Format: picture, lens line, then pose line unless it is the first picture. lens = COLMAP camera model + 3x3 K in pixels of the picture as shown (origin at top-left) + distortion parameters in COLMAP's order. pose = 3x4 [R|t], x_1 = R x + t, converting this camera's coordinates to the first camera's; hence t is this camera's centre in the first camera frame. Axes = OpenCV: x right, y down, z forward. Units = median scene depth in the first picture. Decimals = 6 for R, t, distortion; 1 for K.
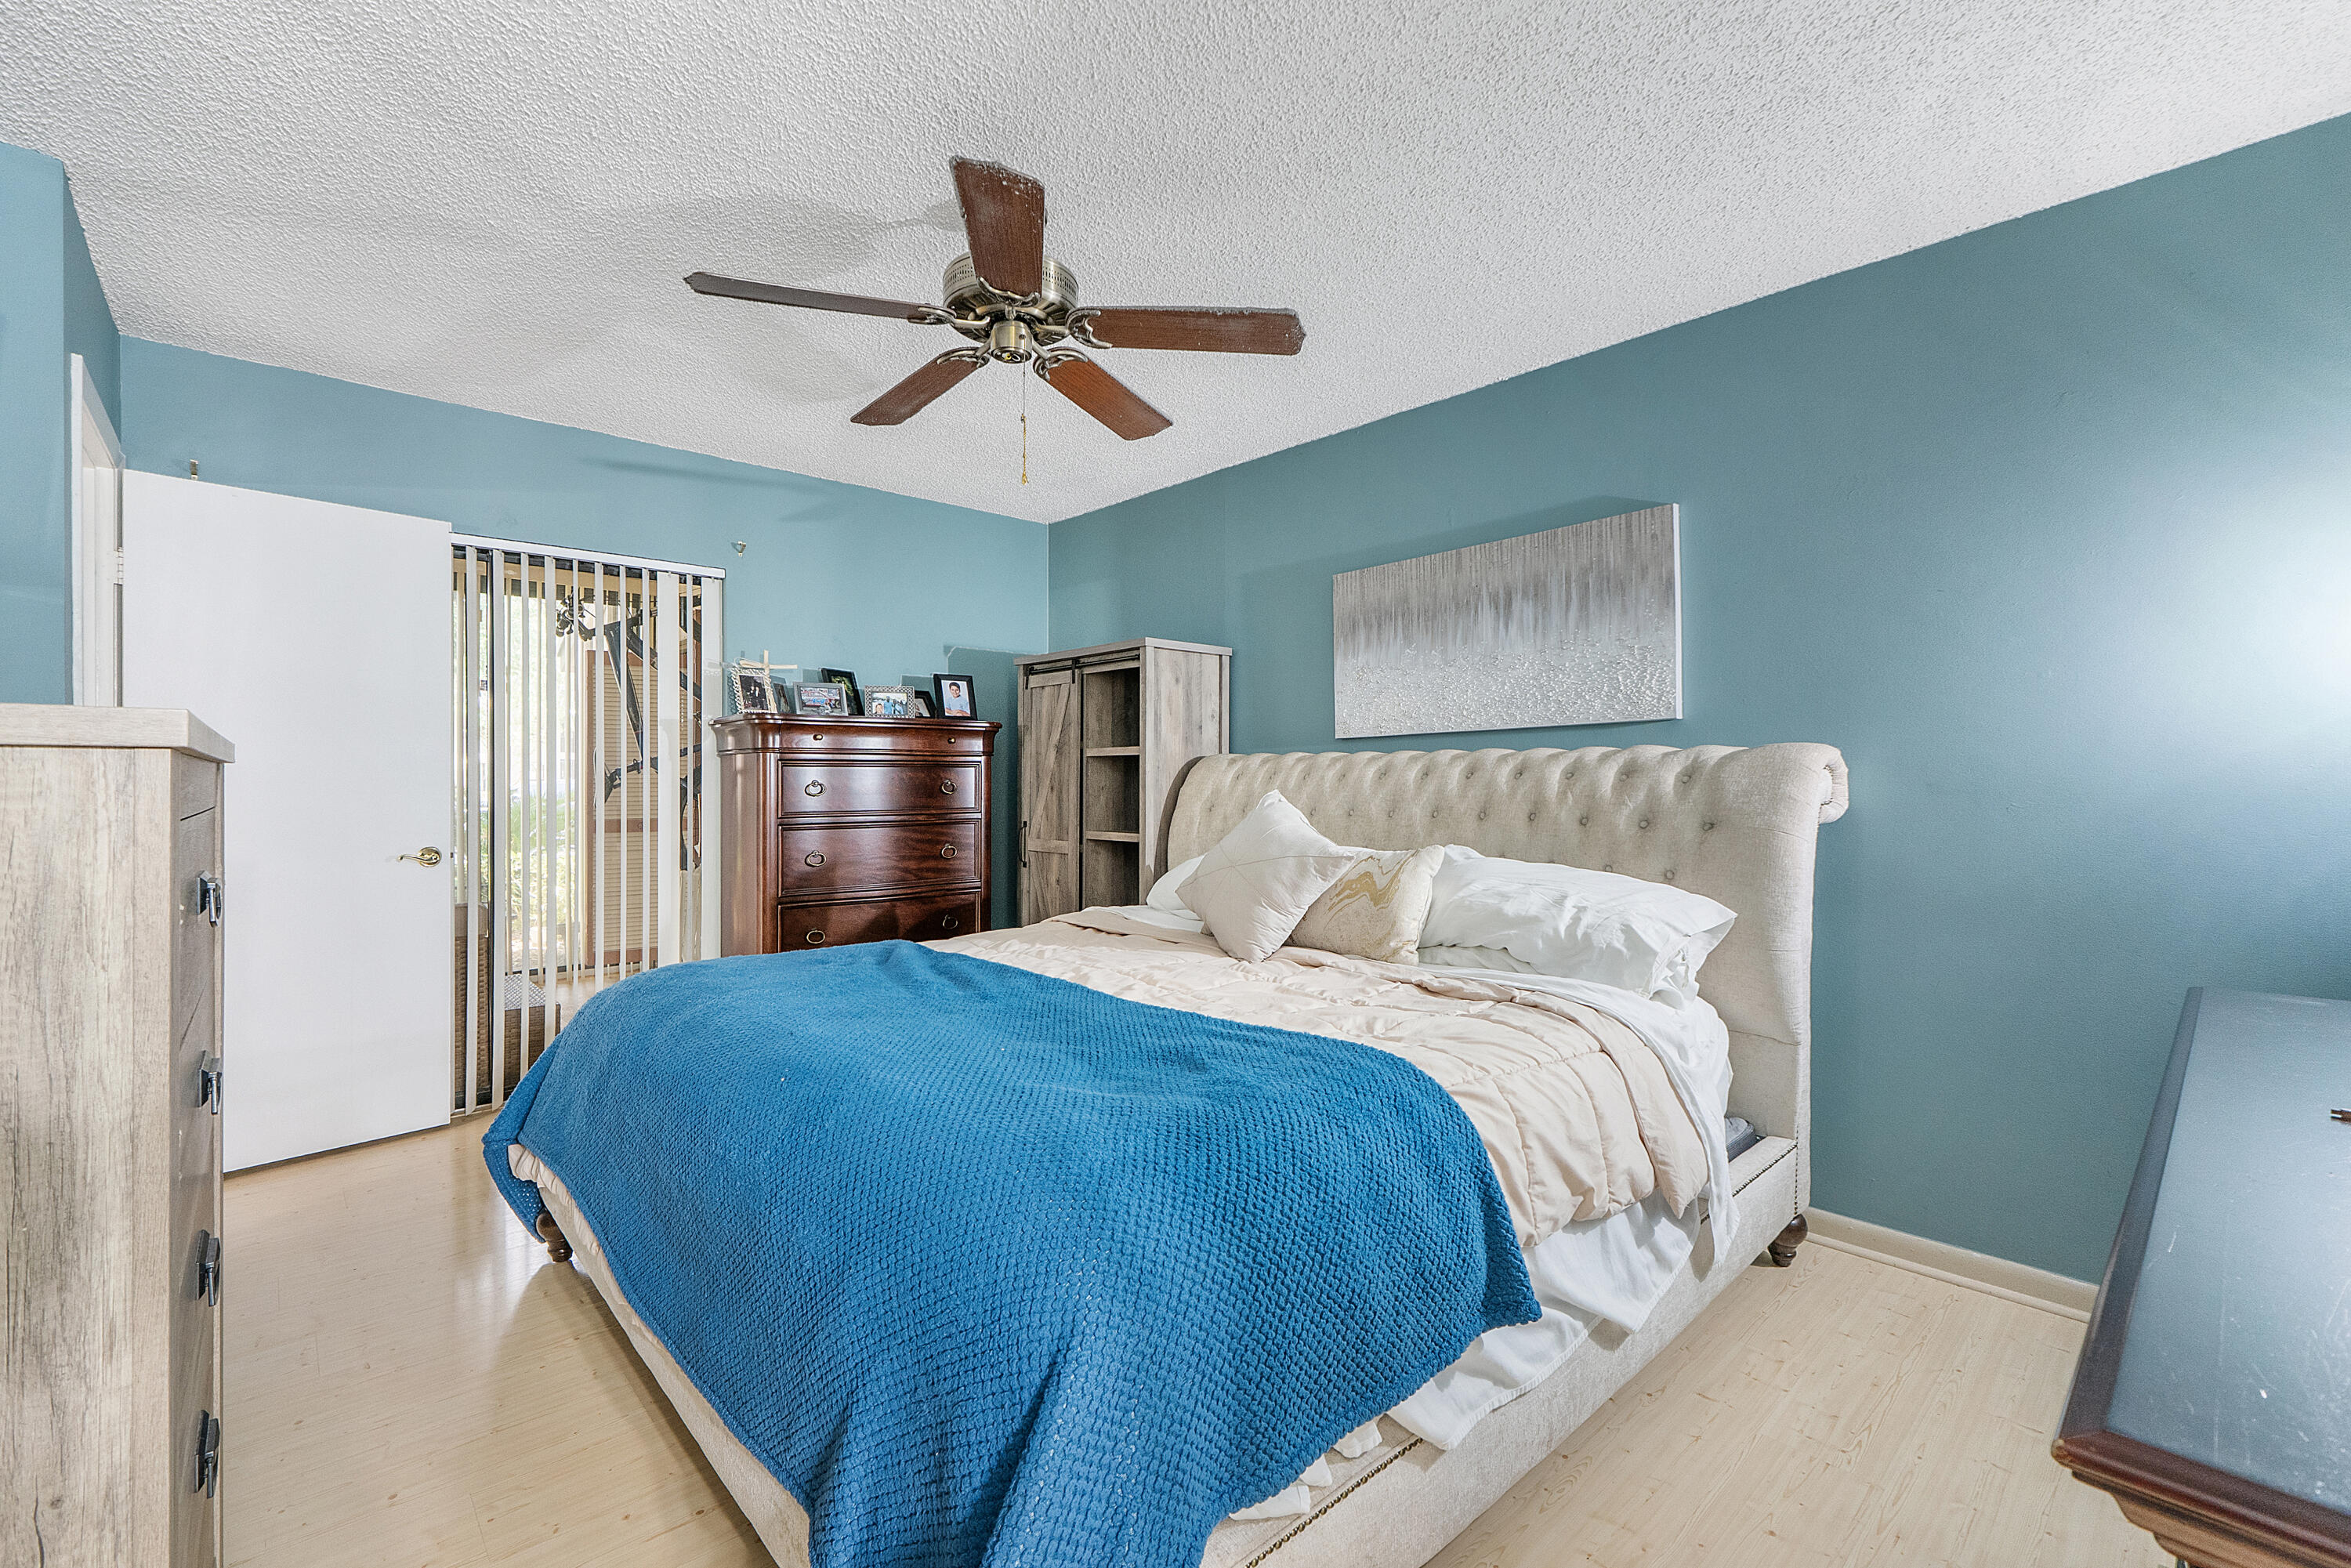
lens RADIAL K [[990.2, 0, 1156.5], [0, 990.2, 777.3], [0, 0, 1]] dist [-0.008523, -0.000276]
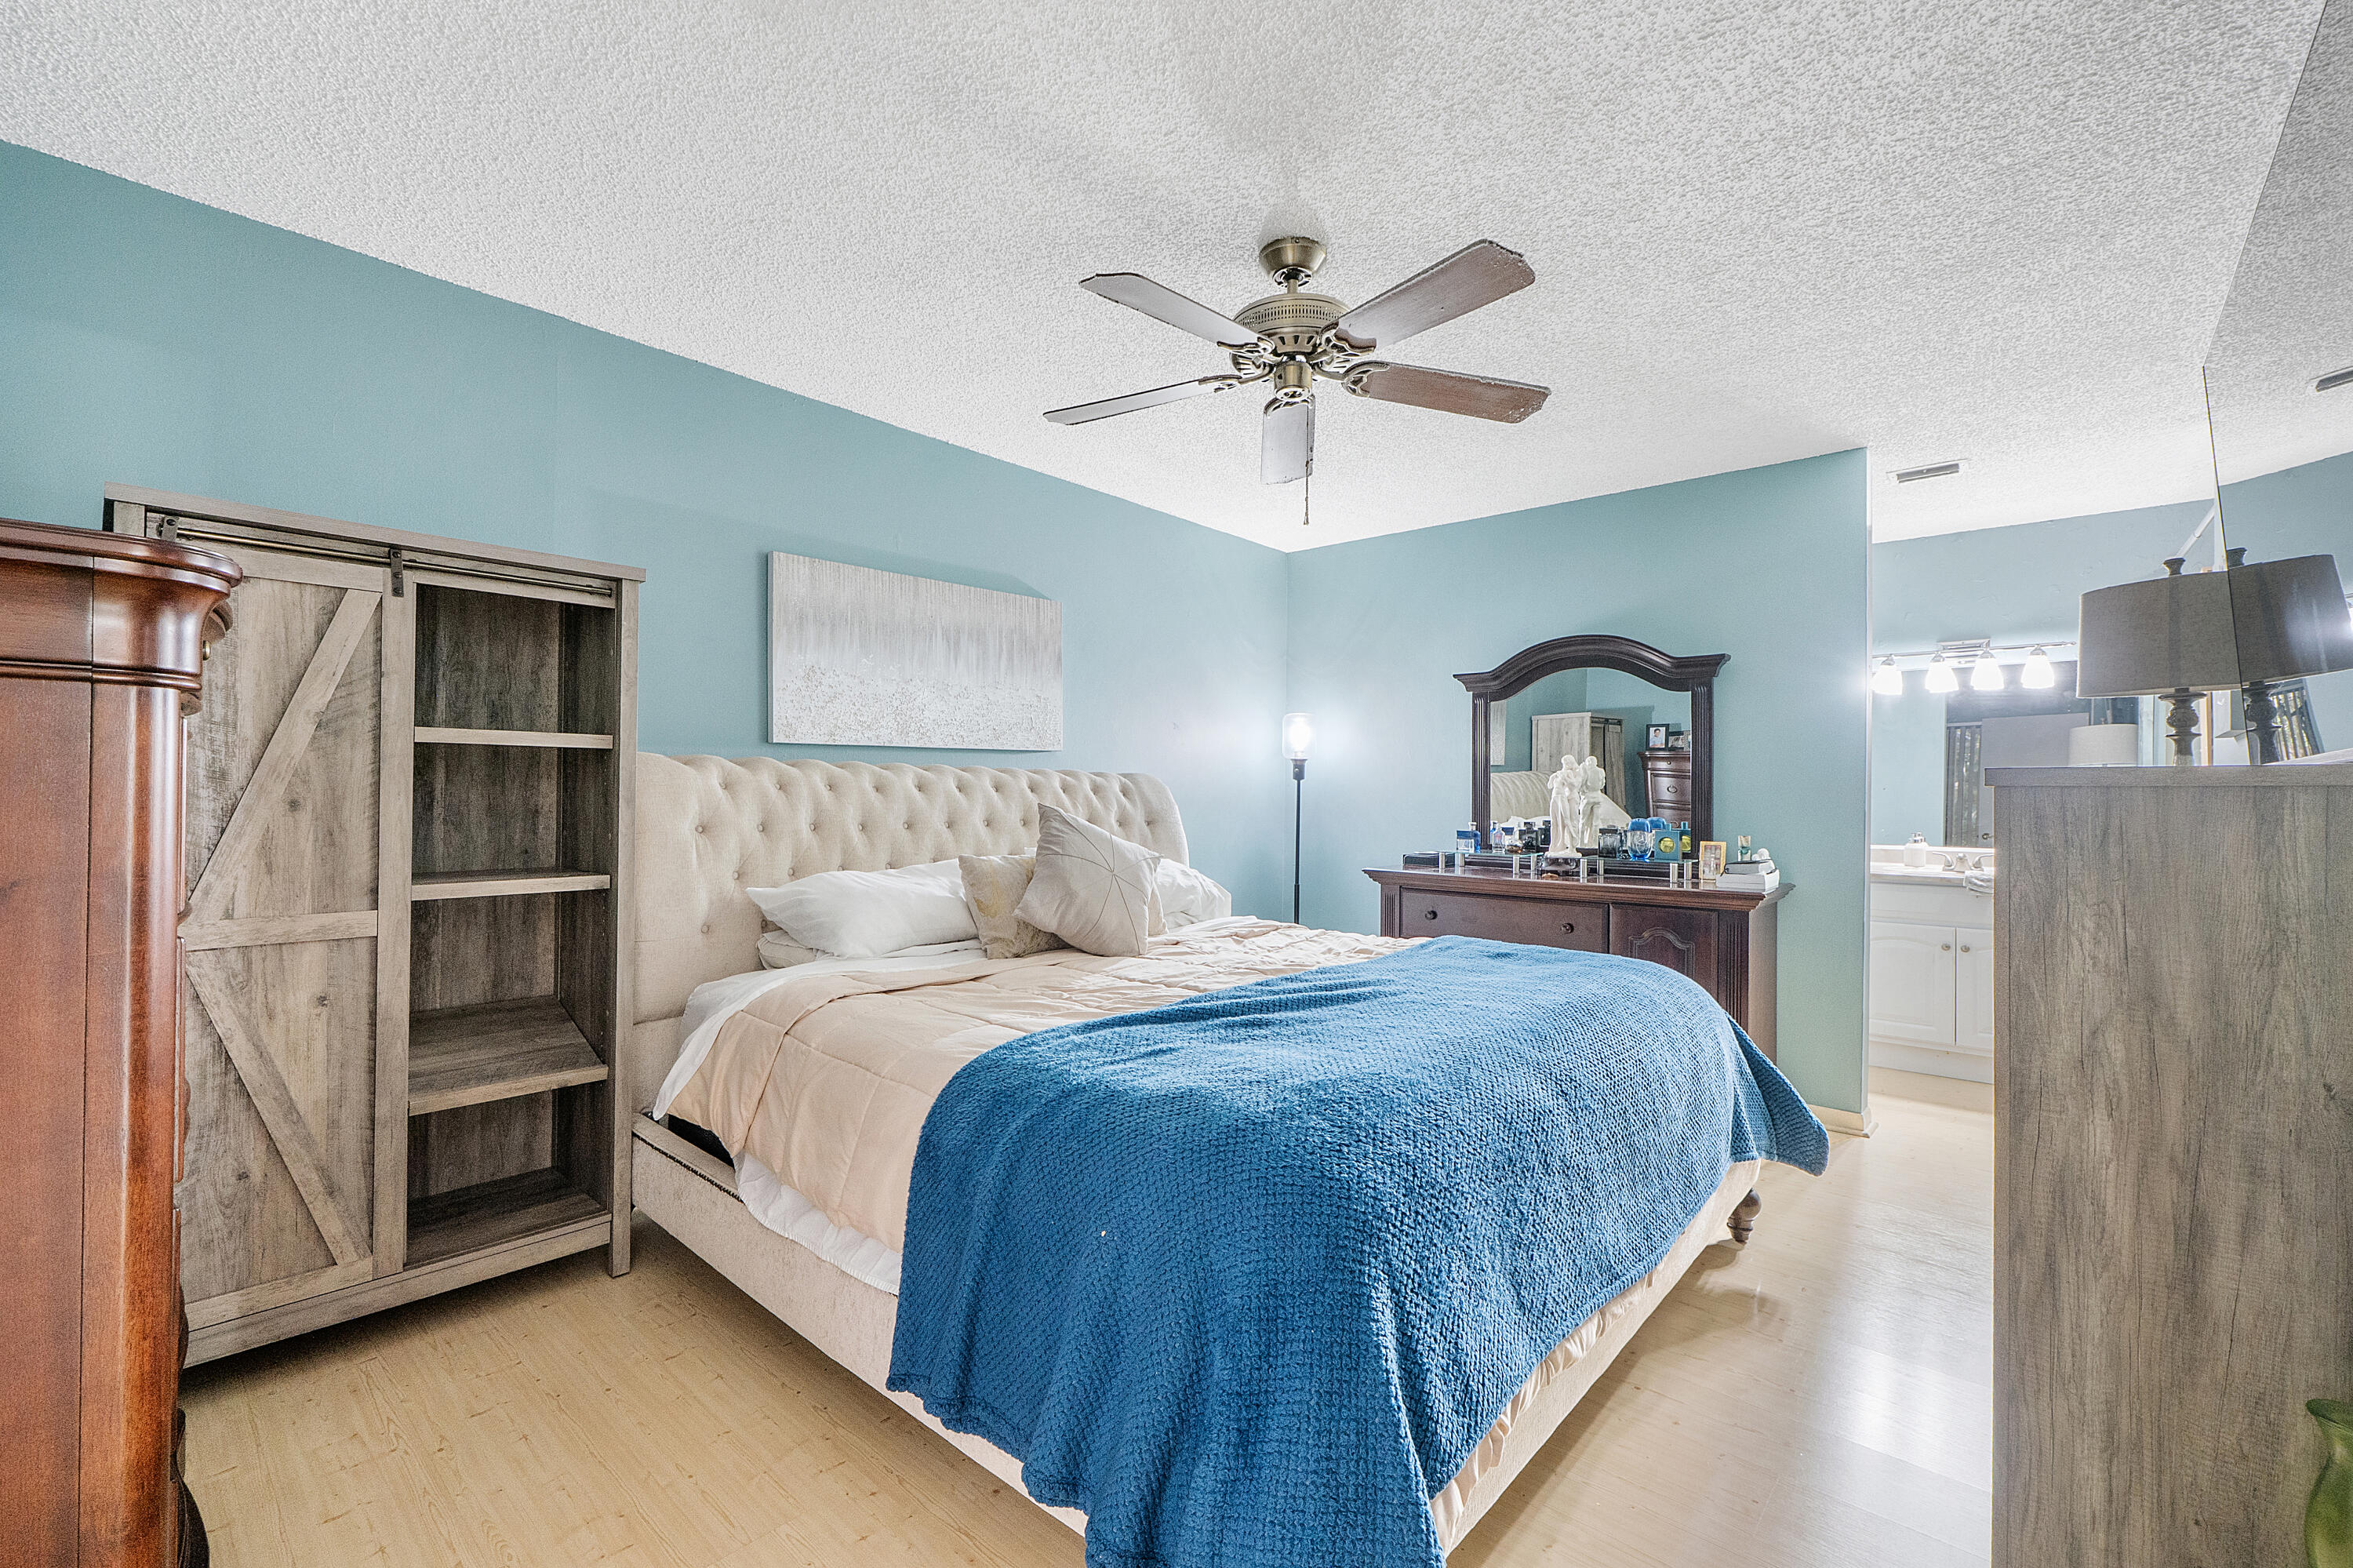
lens RADIAL K [[991.1, 0, 1182.8], [0, 991.1, 793.2], [0, 0, 1]] dist [-0.008523, -0.000276]
pose [[-0.111298, 0.013645, 0.993693, -0.740548], [0.007744, 0.999887, -0.012863, 0.018346], [-0.993757, 0.006264, -0.111392, 0.773447]]
